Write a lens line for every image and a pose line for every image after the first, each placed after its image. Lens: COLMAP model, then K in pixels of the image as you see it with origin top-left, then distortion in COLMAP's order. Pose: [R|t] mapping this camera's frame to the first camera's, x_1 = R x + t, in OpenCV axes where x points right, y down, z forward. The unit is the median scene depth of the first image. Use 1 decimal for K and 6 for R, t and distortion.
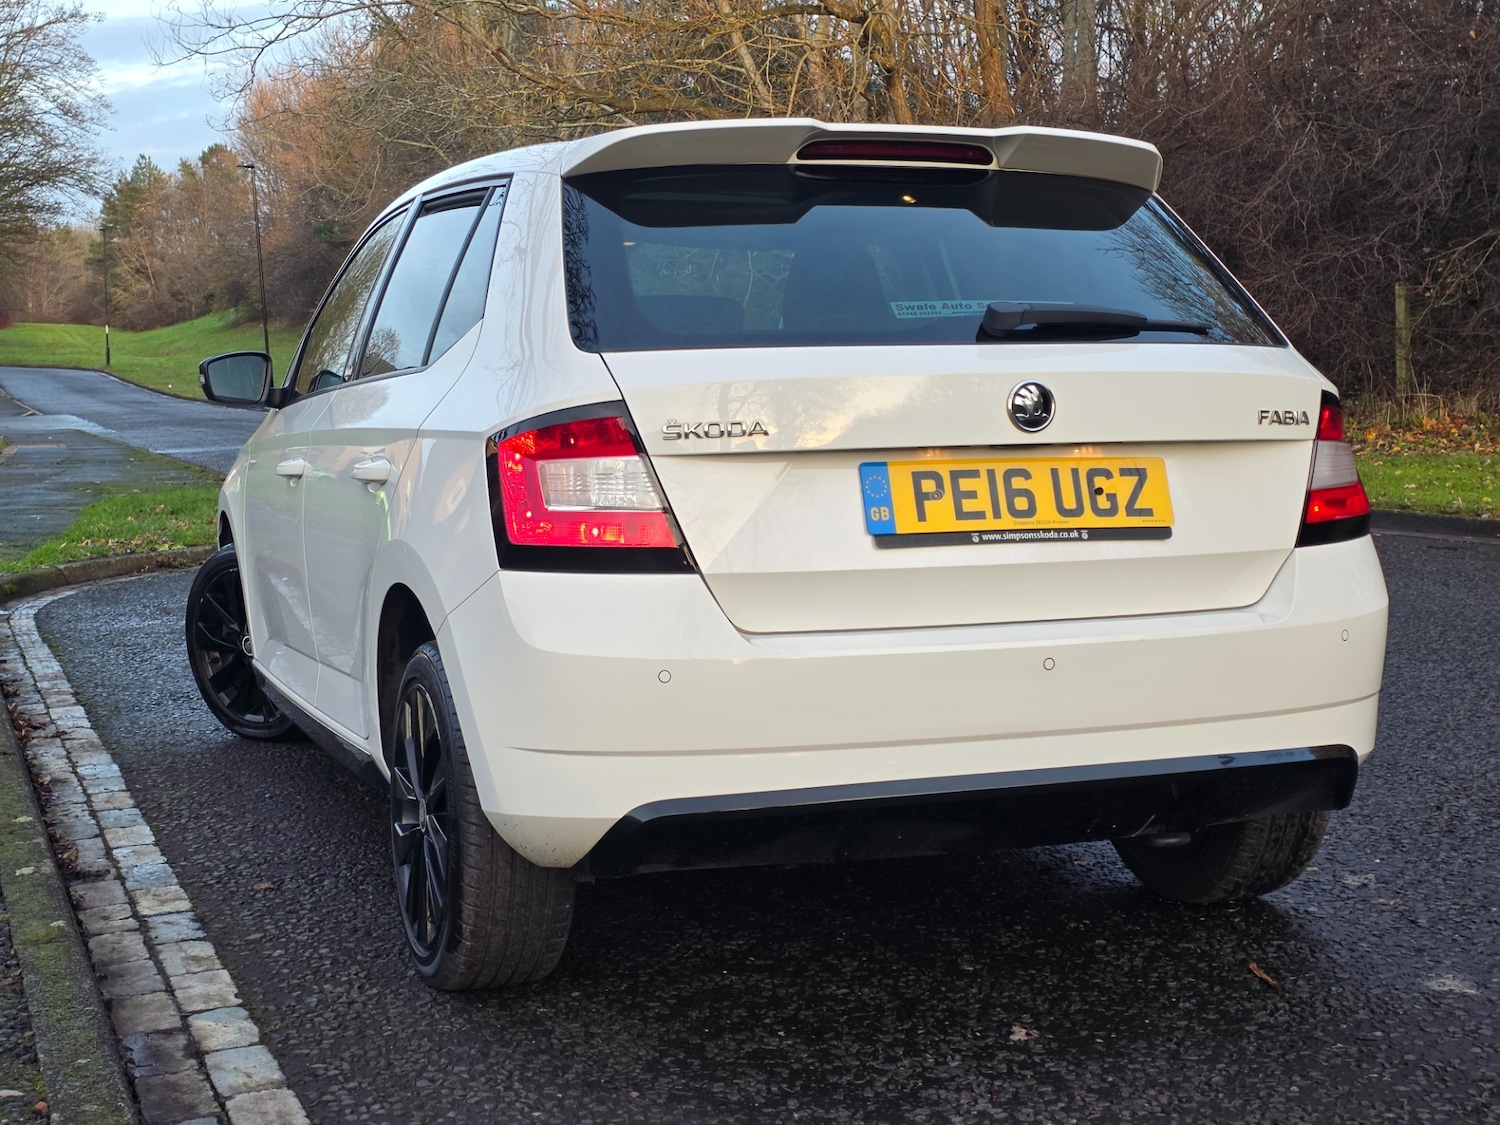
lens RADIAL K [[1995.6, 0, 739.1], [0, 1995.6, 561.1], [0, 0, 1]] dist [0.076548, 0.000000]
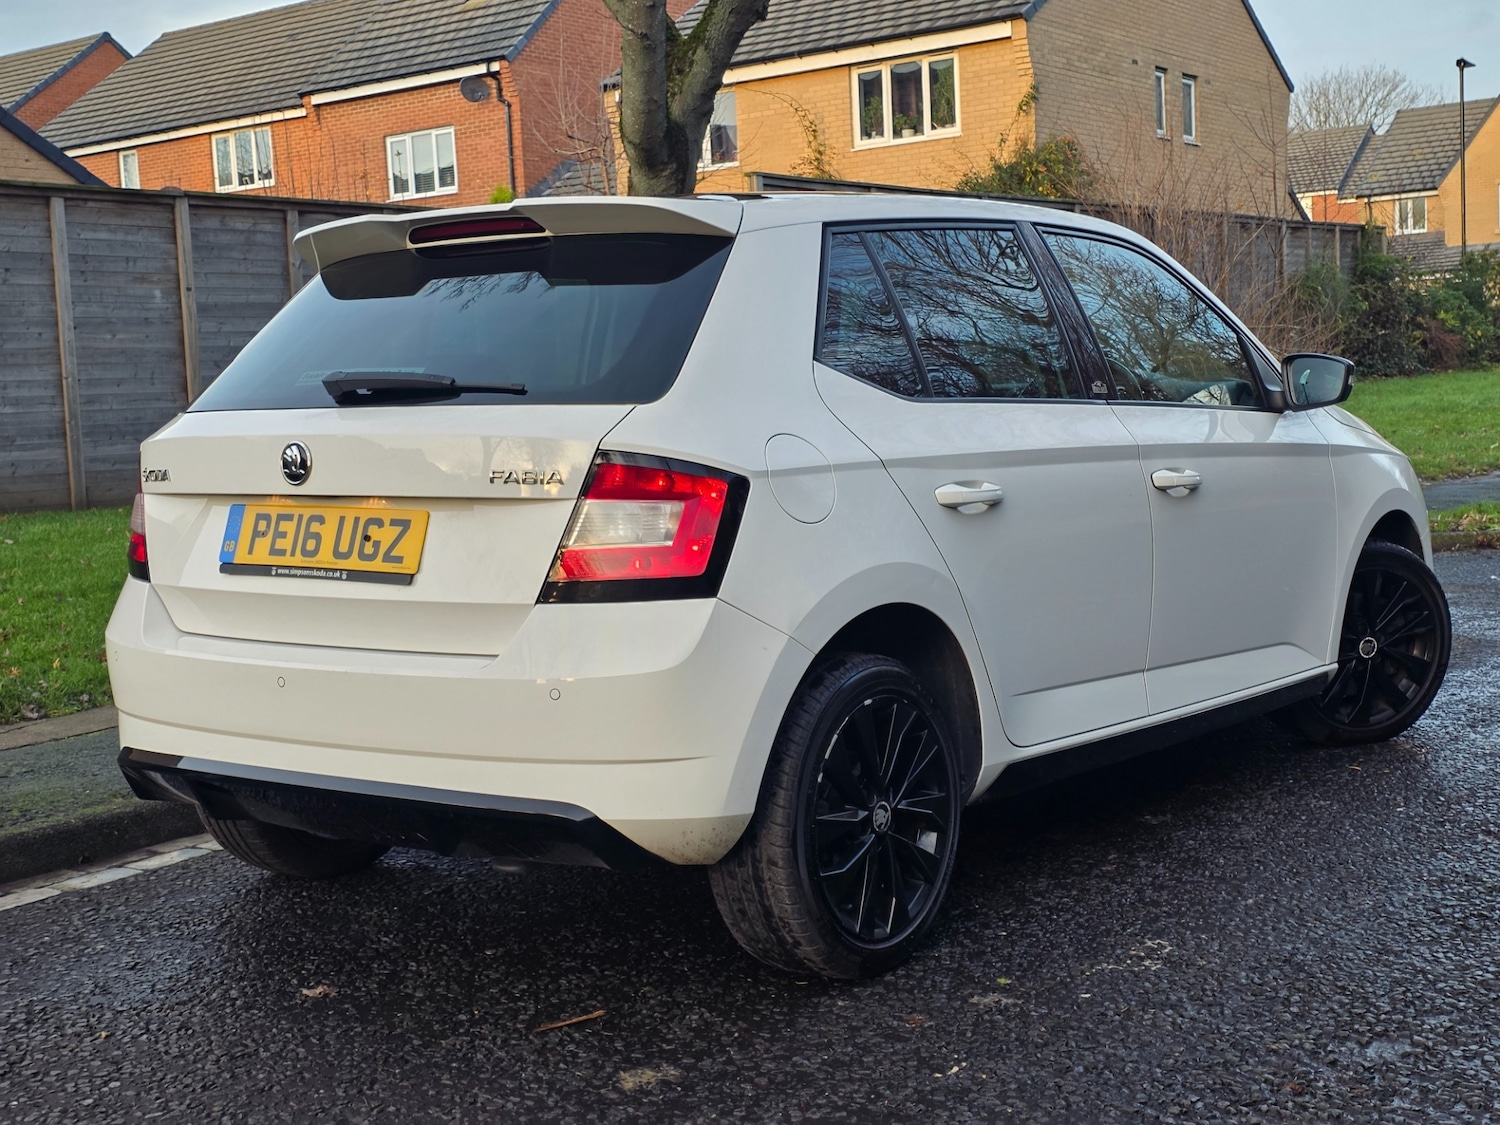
lens RADIAL K [[1995.6, 0, 729.6], [0, 1995.6, 582.1], [0, 0, 1]] dist [0.076548, 0.000000]
pose [[0.537973, 0.081208, -0.839042, 1.254235], [-0.048499, 0.996682, 0.065368, -0.095080], [0.841566, 0.005526, 0.540126, 0.563991]]
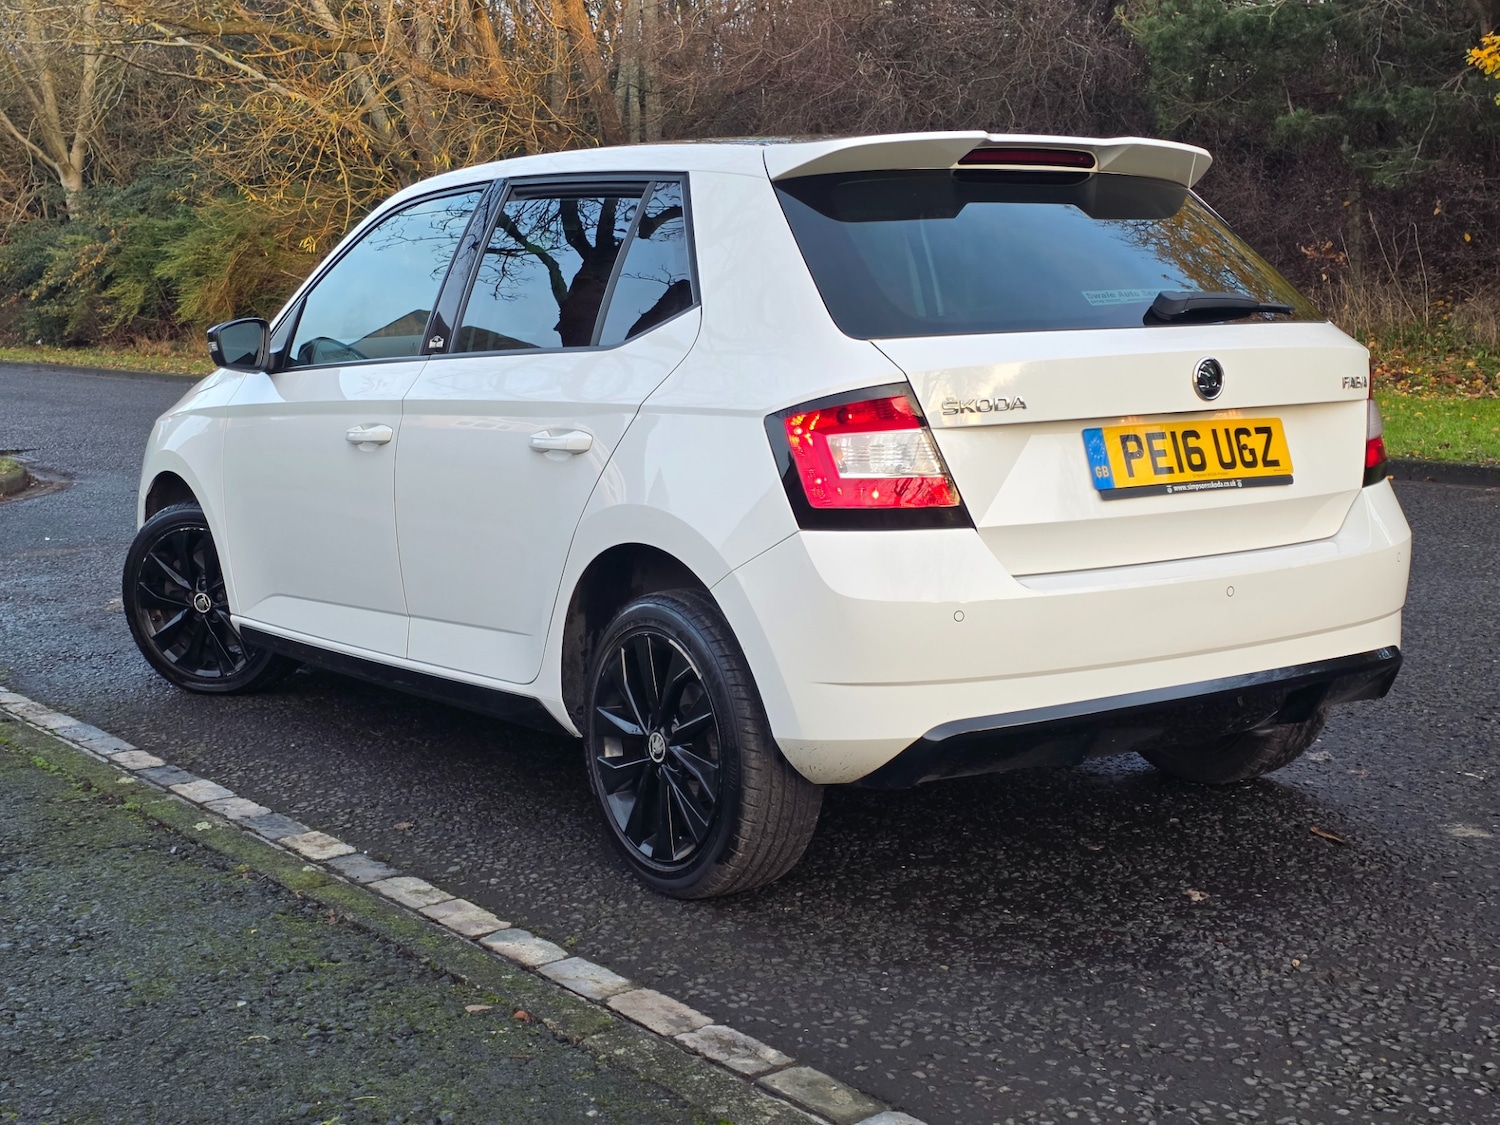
lens RADIAL K [[1995.6, 0, 744.8], [0, 1995.6, 542.0], [0, 0, 1]] dist [0.076548, 0.000000]
pose [[0.967879, -0.035908, 0.248839, -0.421489], [0.028667, 0.999055, 0.032662, -0.025939], [-0.249776, -0.024480, 0.967994, -0.104335]]
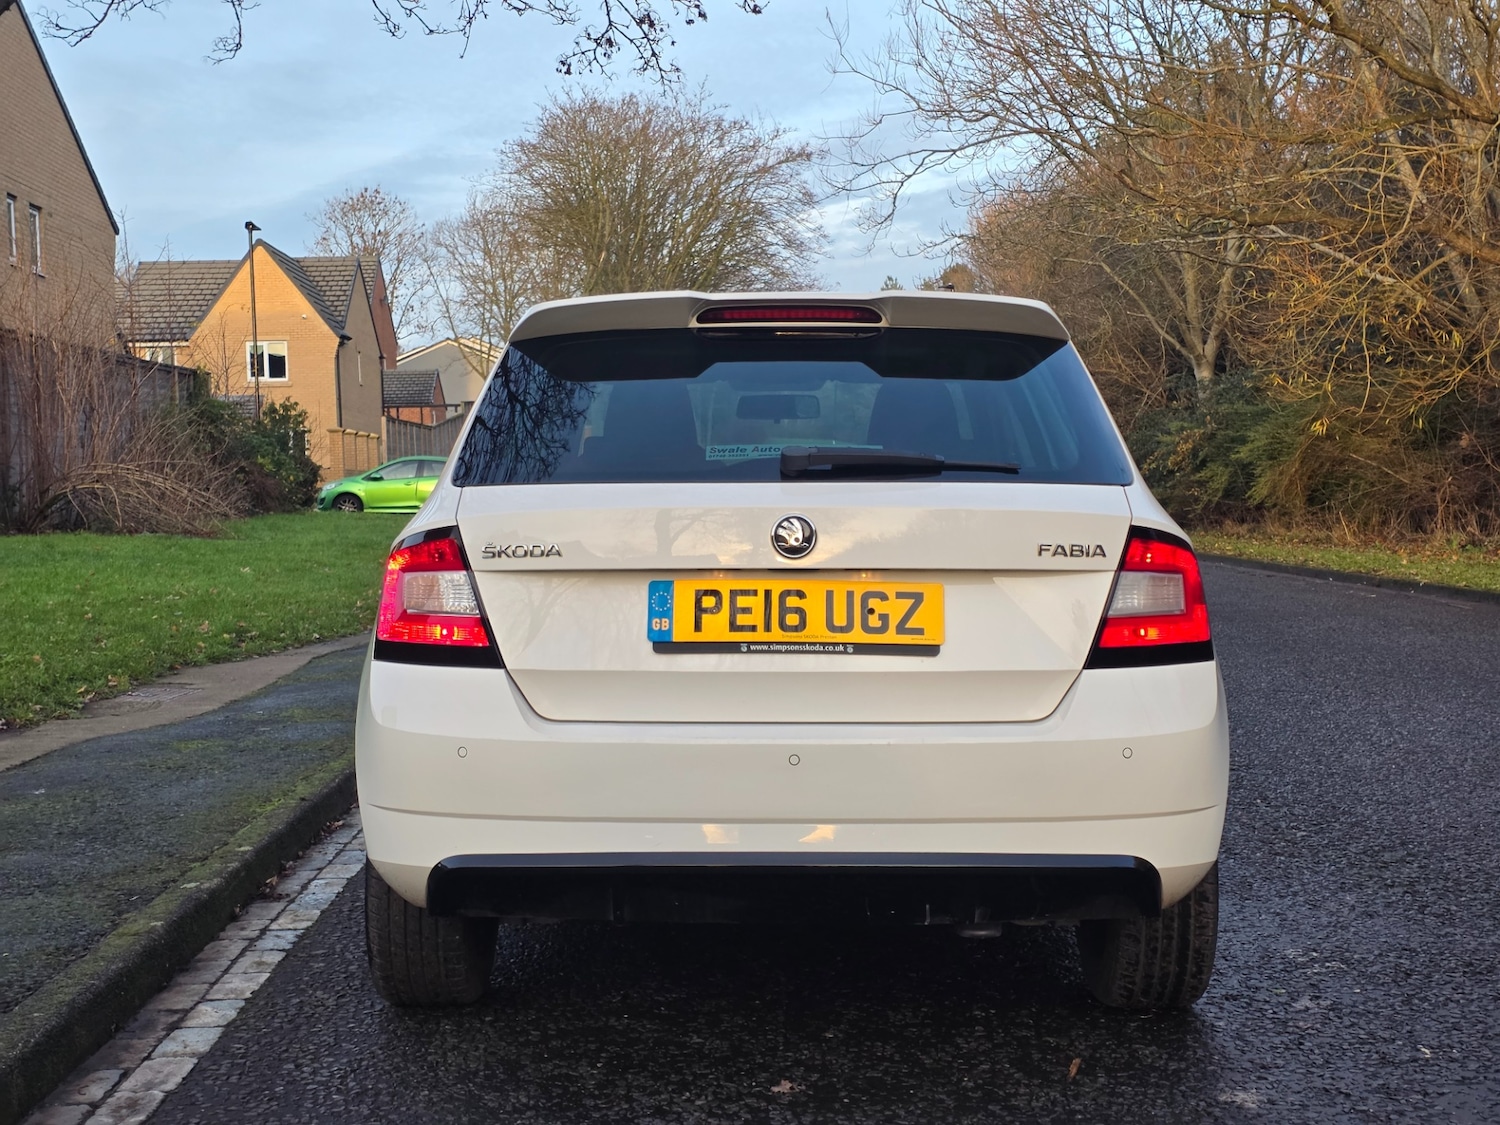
lens RADIAL K [[1995.6, 0, 734.0], [0, 1995.6, 535.7], [0, 0, 1]] dist [0.076548, 0.000000]
pose [[0.934445, 0.019026, -0.355599, 0.514250], [-0.042643, 0.997365, -0.058694, -0.007943], [0.353545, 0.070010, 0.932794, -0.092313]]
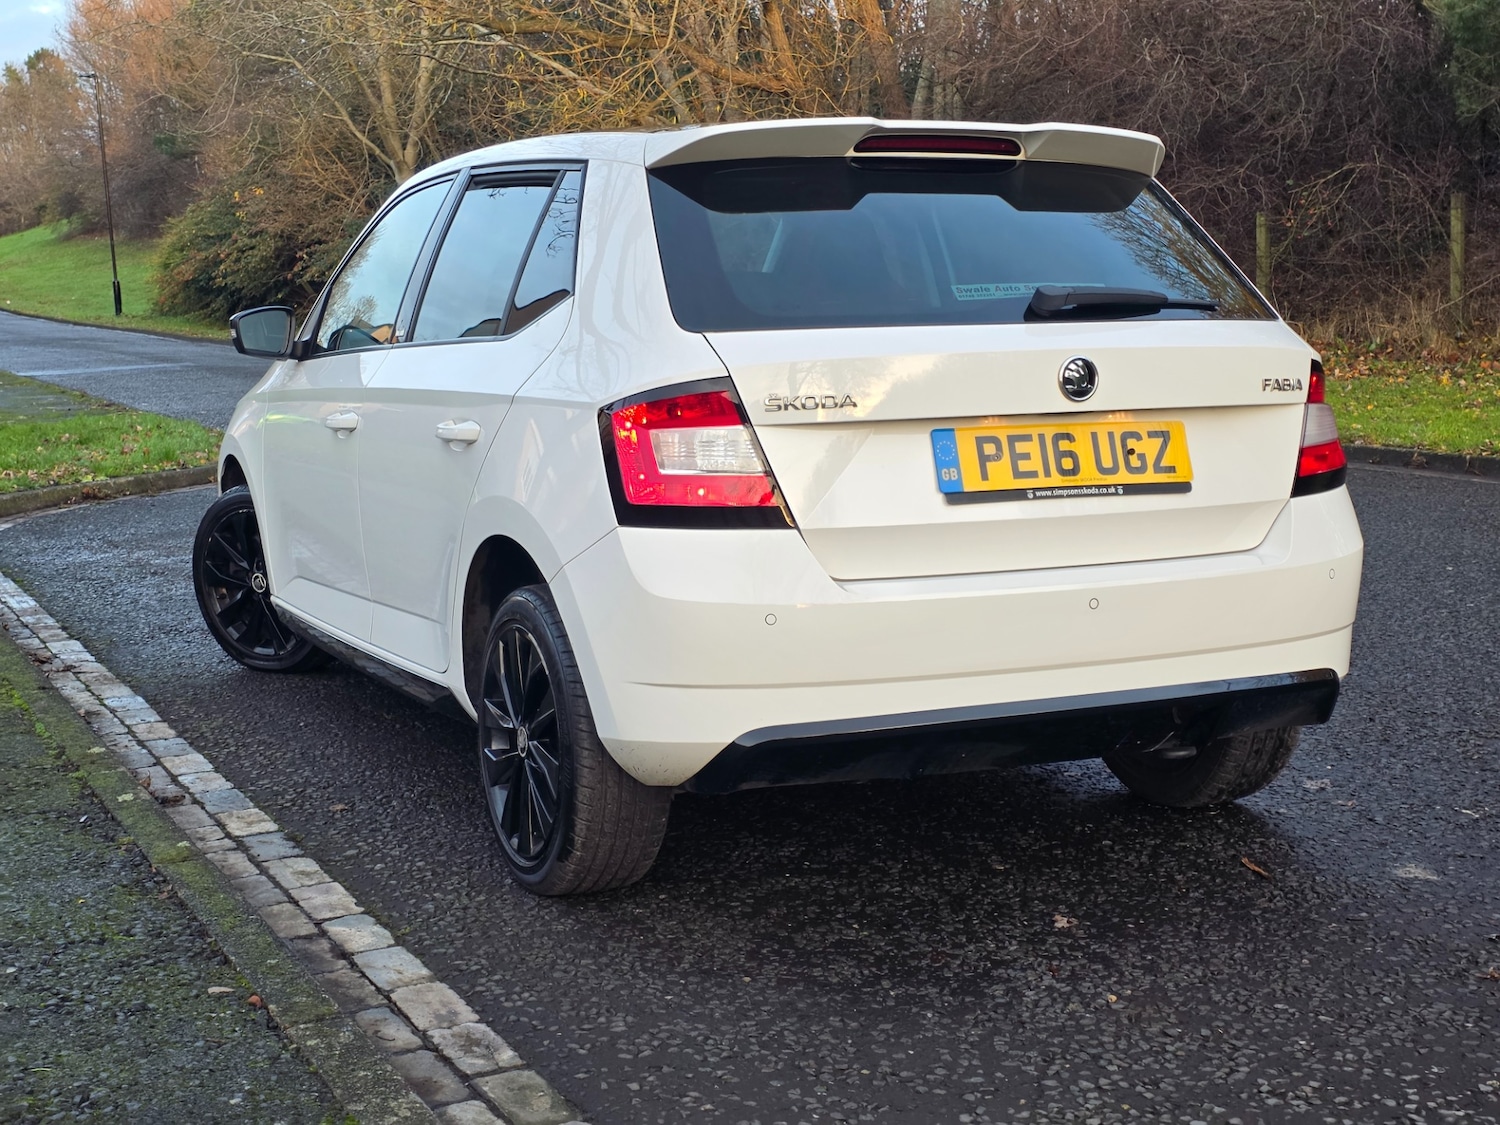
lens RADIAL K [[1995.6, 0, 744.1], [0, 1995.6, 565.5], [0, 0, 1]] dist [0.076548, 0.000000]
pose [[0.996937, -0.008773, 0.077712, -0.131586], [0.005369, 0.999021, 0.043908, -0.021511], [-0.078021, -0.043356, 0.996008, -0.127974]]
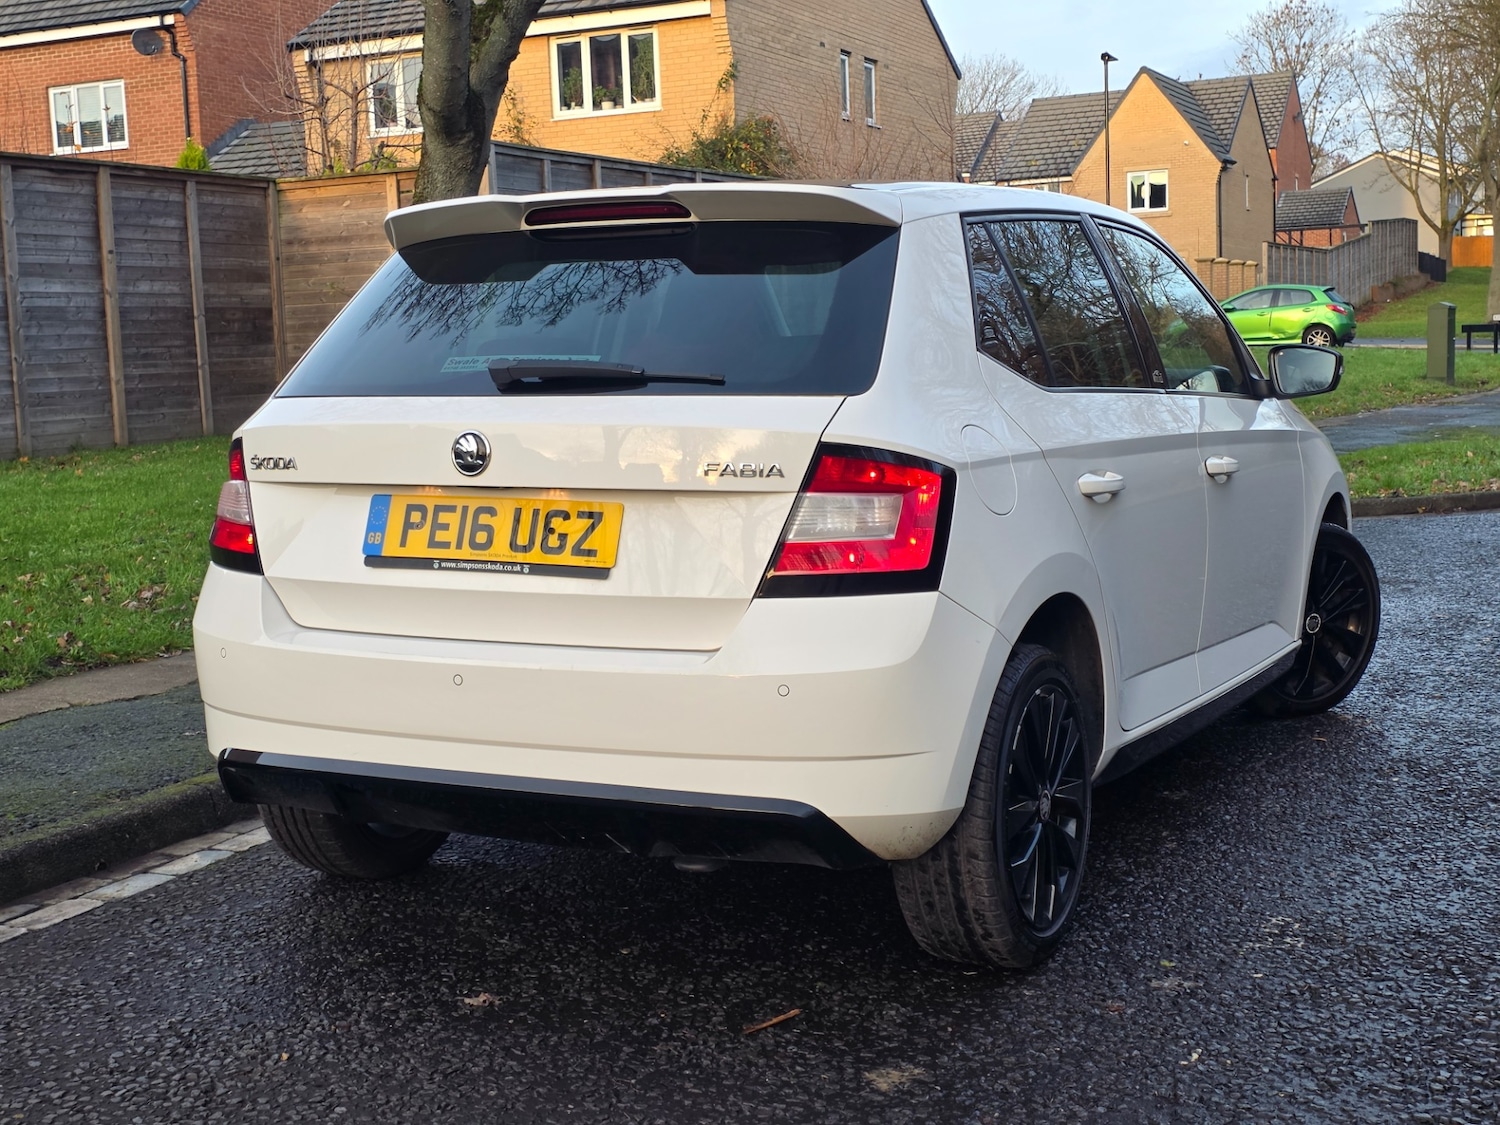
lens RADIAL K [[1995.6, 0, 706.3], [0, 1995.6, 510.5], [0, 0, 1]] dist [0.076548, 0.000000]
pose [[0.670197, 0.065078, -0.739325, 1.059769], [-0.054968, 0.997765, 0.037999, -0.093560], [0.740145, 0.015173, 0.672276, 0.323870]]
